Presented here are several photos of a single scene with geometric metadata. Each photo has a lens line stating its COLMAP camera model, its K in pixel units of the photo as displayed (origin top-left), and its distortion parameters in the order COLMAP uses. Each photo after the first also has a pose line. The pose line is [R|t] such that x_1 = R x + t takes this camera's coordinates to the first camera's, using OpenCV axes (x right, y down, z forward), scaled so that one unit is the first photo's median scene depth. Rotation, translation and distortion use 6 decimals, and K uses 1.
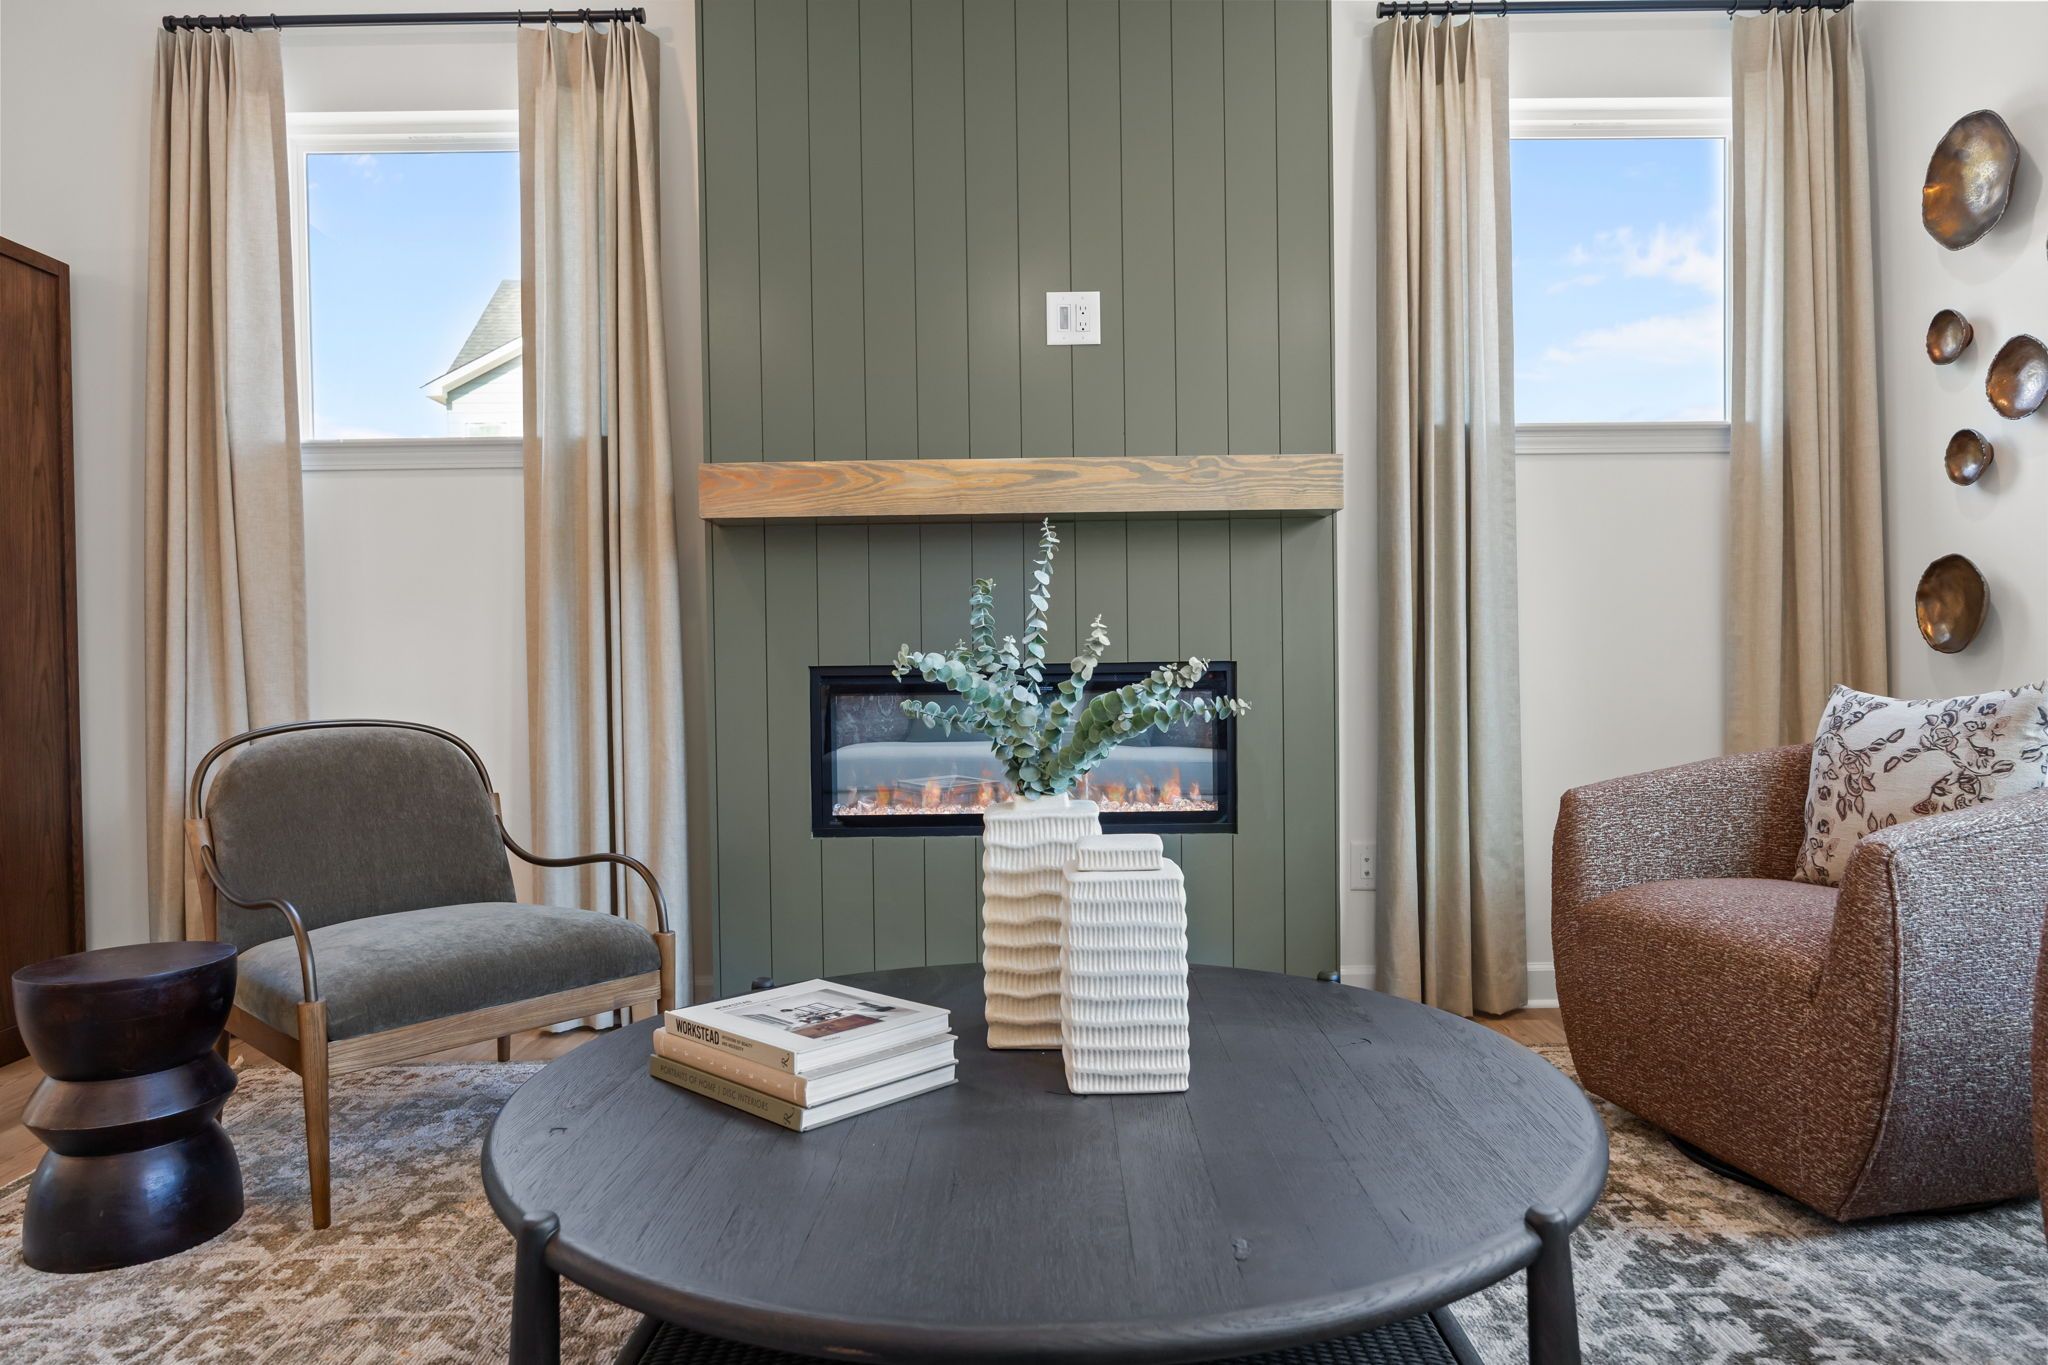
lens RADIAL K [[1298.4, 0, 1024.6], [0, 1298.4, 686.1], [0, 0, 1]] dist [-0.006801, -0.002804]
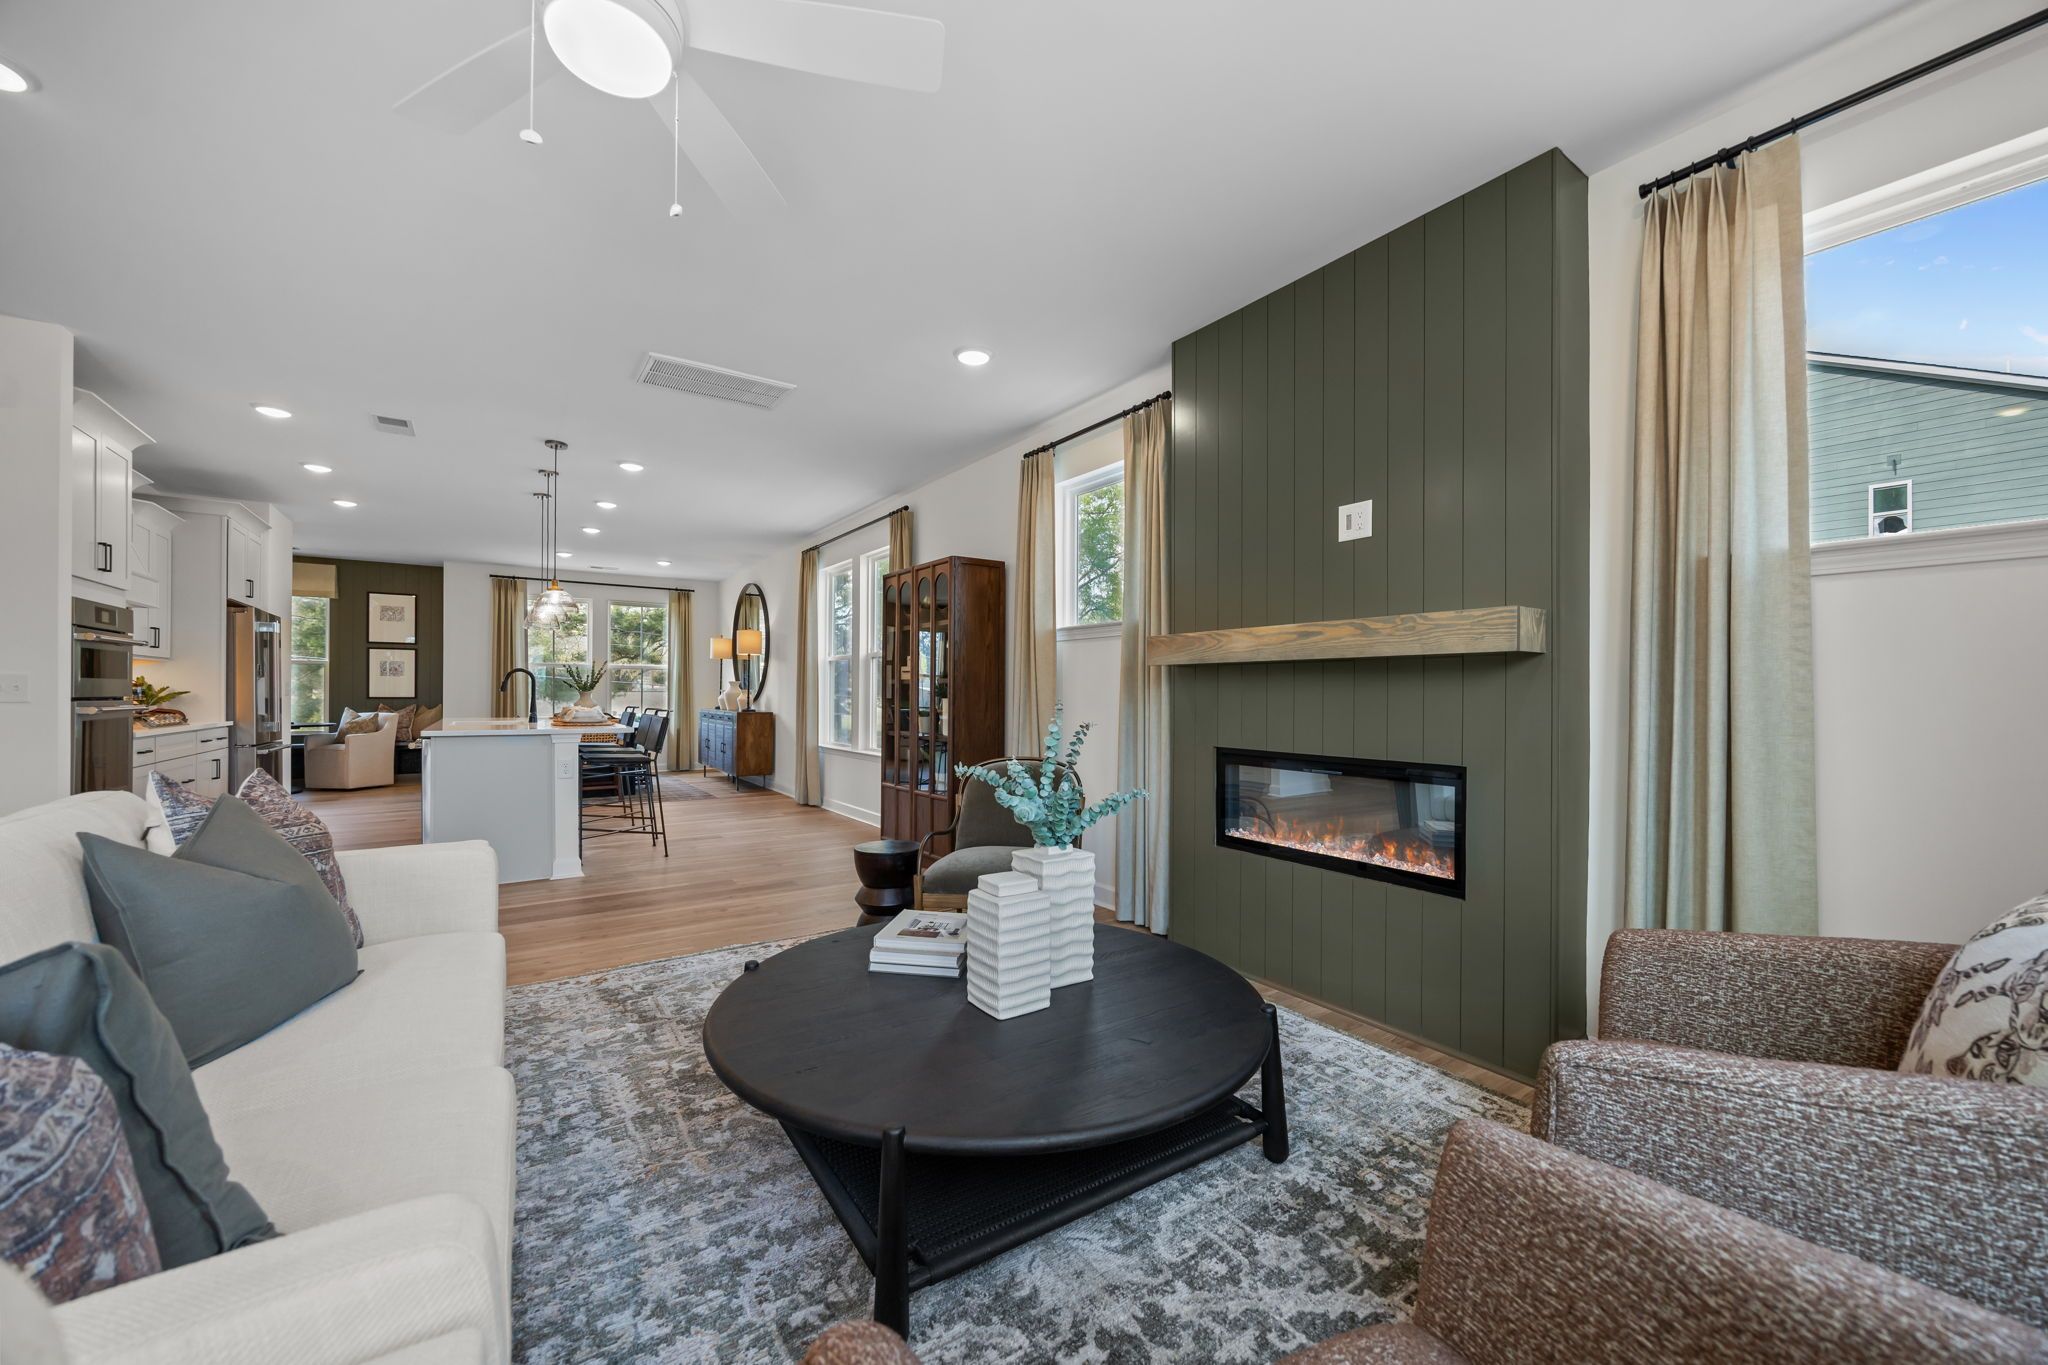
lens RADIAL K [[786.5, 0, 1035.4], [0, 786.5, 684.7], [0, 0, 1]] dist [-0.004088, -0.000401]
pose [[0.565559, 0.009317, -0.824655, 0.565715], [-0.027610, 0.999590, -0.007643, -0.083183], [0.824246, 0.027091, 0.565584, 0.209037]]
